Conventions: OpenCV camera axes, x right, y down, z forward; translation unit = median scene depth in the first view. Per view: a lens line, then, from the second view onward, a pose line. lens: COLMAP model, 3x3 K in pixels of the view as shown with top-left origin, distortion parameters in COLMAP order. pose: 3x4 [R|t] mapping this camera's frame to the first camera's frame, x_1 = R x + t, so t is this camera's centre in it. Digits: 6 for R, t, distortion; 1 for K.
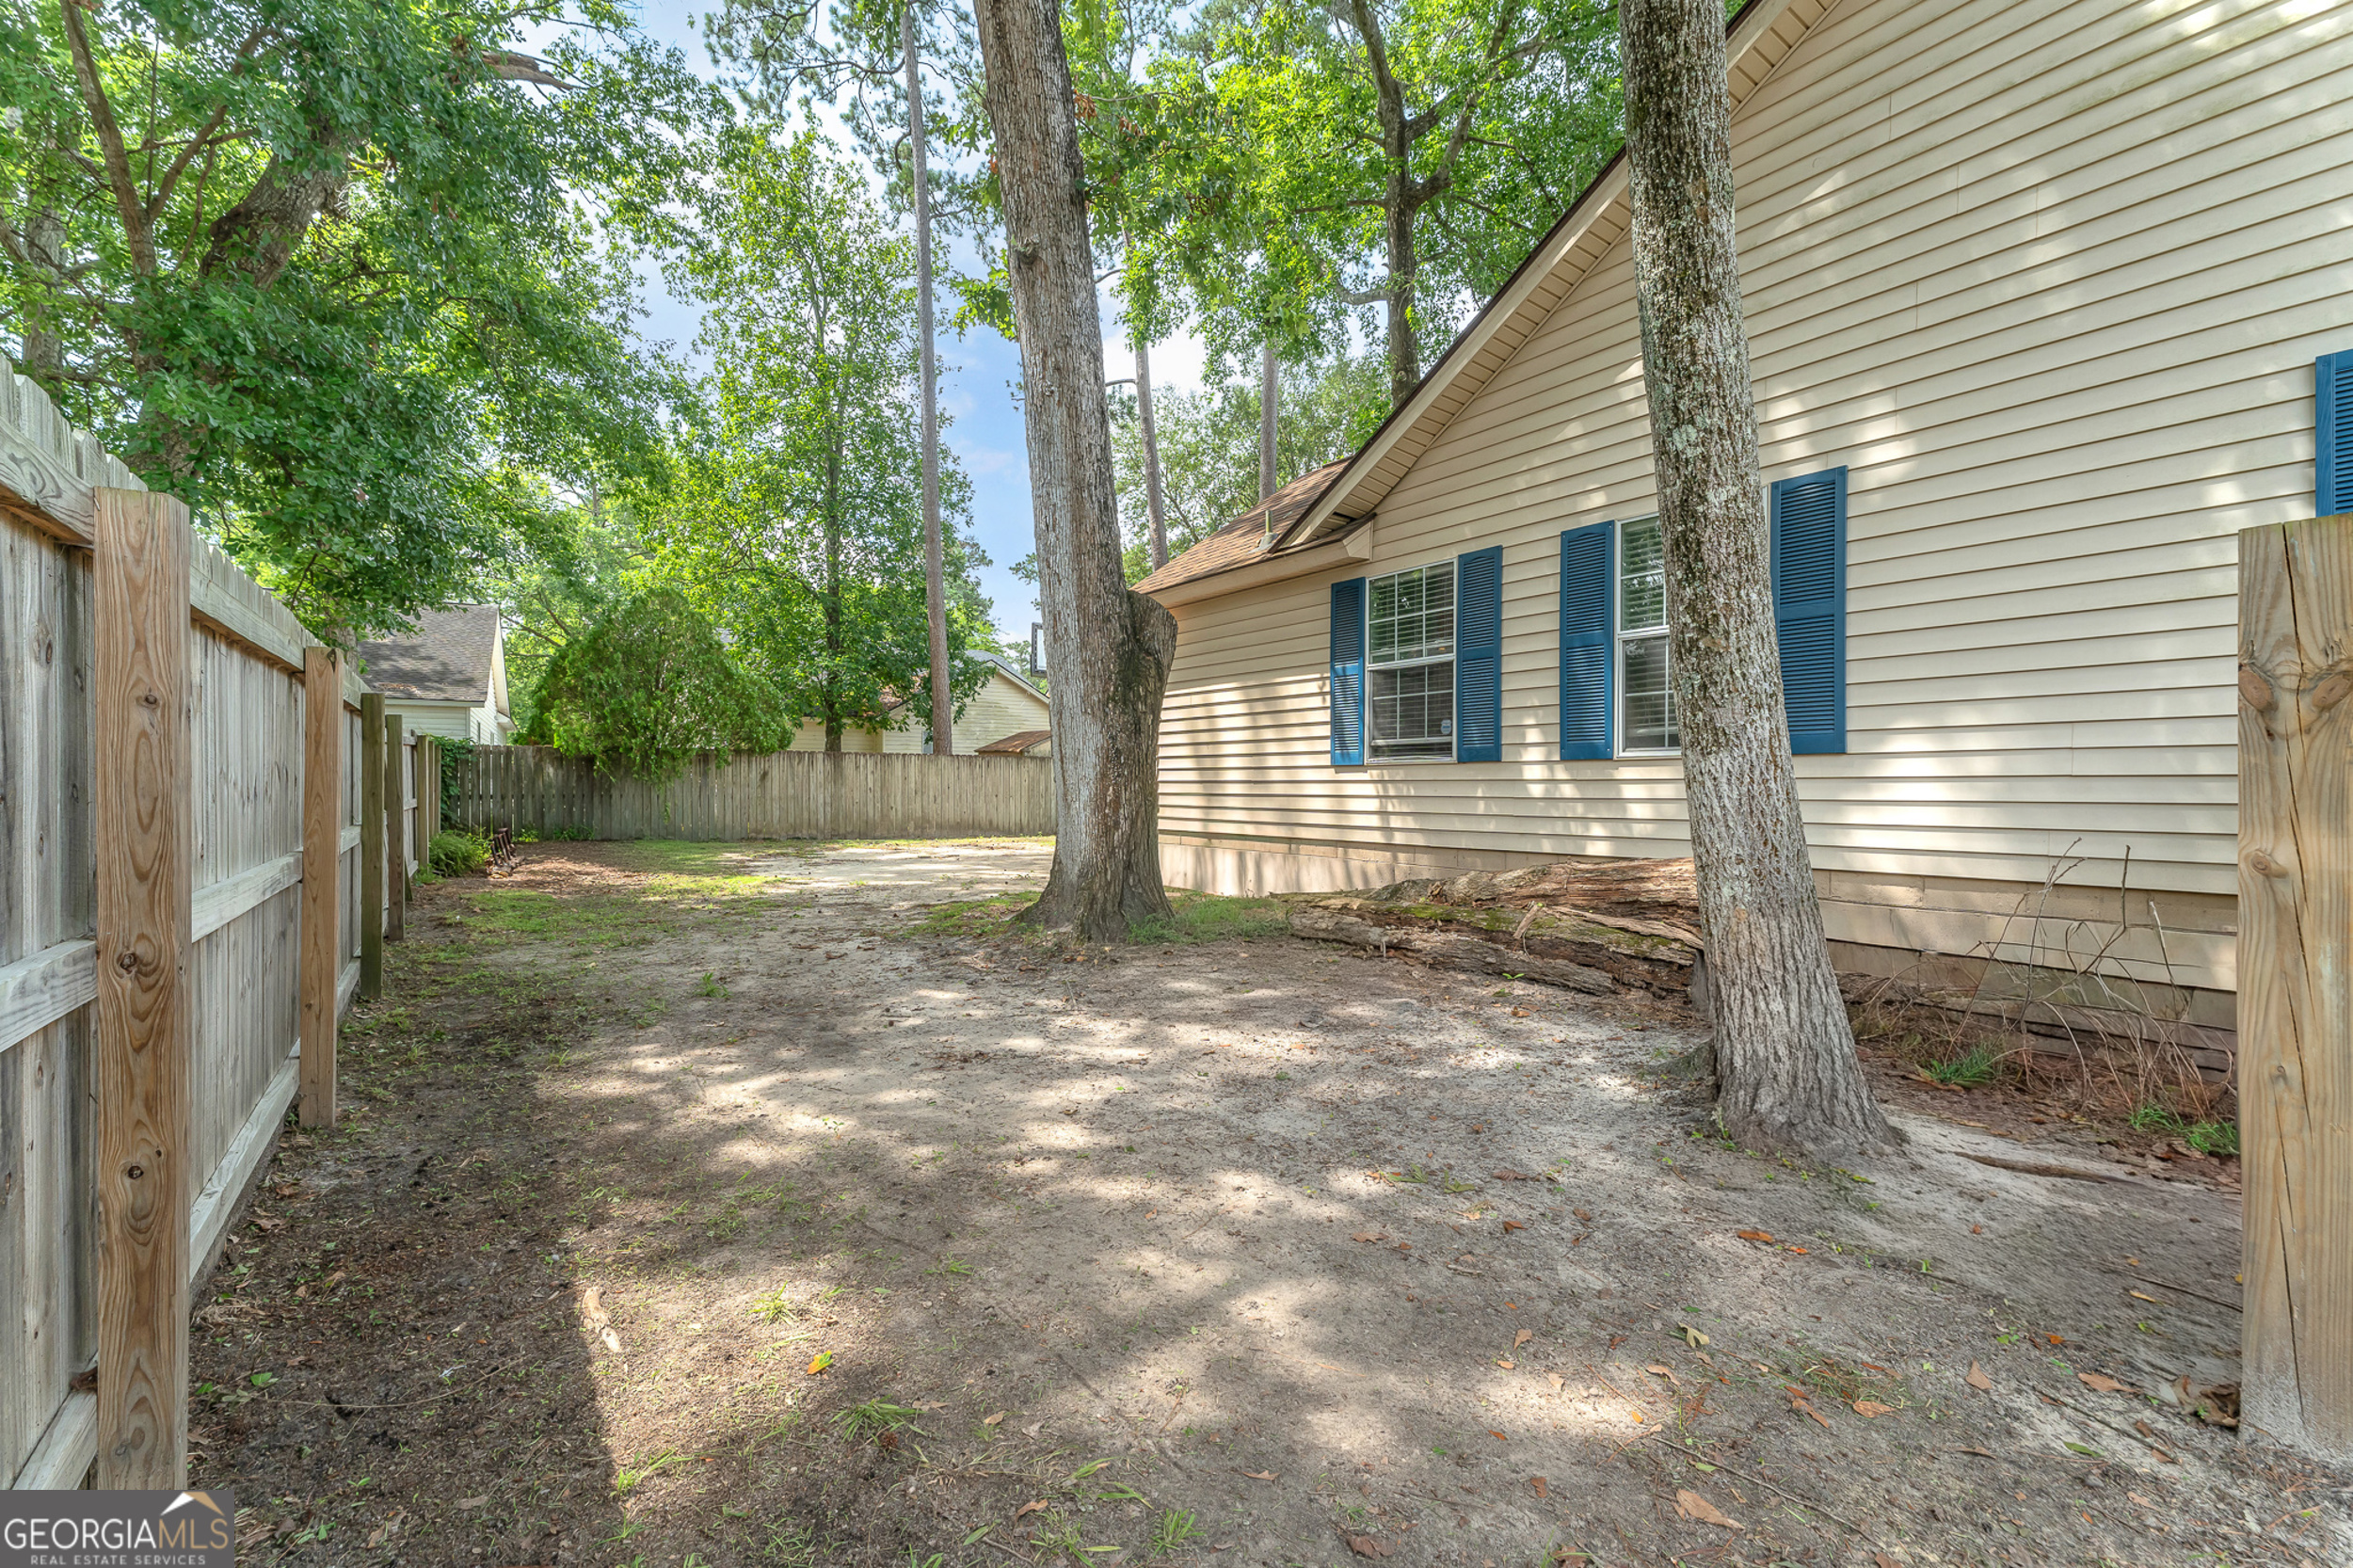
lens RADIAL K [[934.5, 0, 1177.3], [0, 934.5, 767.8], [0, 0, 1]] dist [-0.000638, -0.000016]
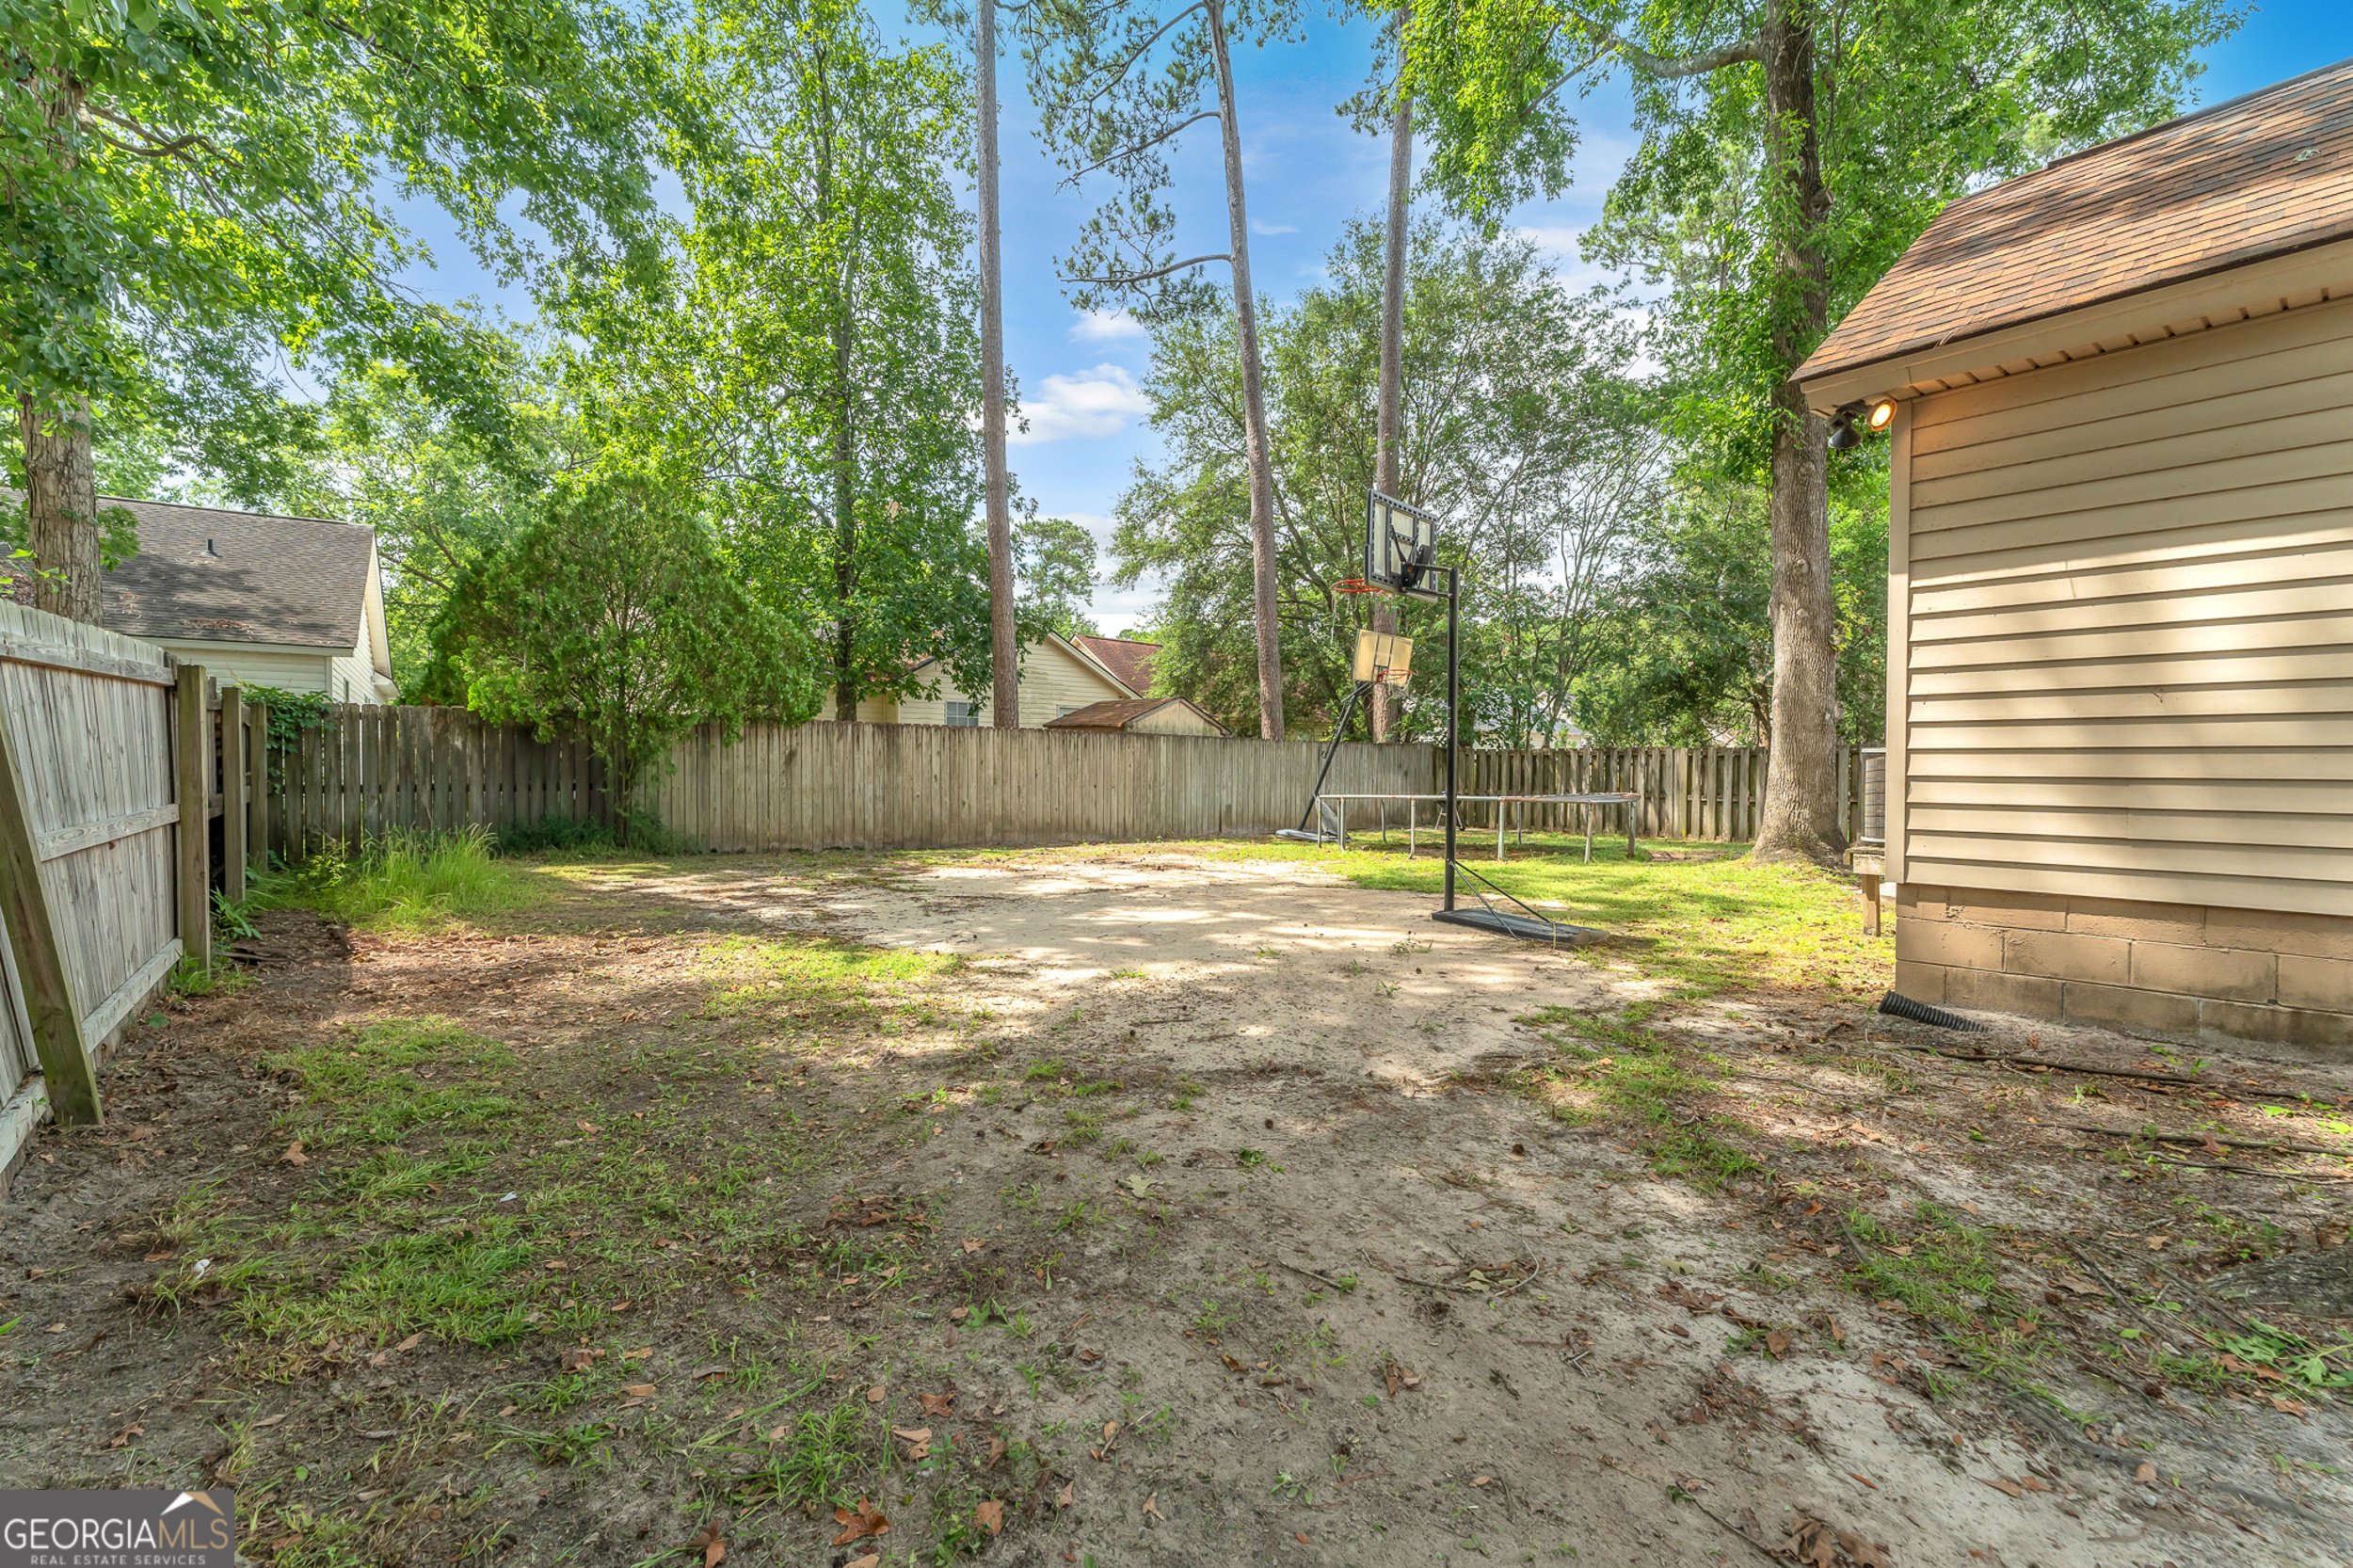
lens RADIAL K [[934.5, 0, 1177.3], [0, 934.5, 767.8], [0, 0, 1]] dist [-0.000638, -0.000016]
pose [[0.996846, 0.005838, 0.079144, -0.218185], [-0.007425, 0.999777, 0.019772, 0.000914], [-0.079011, -0.020298, 0.996667, 0.303798]]
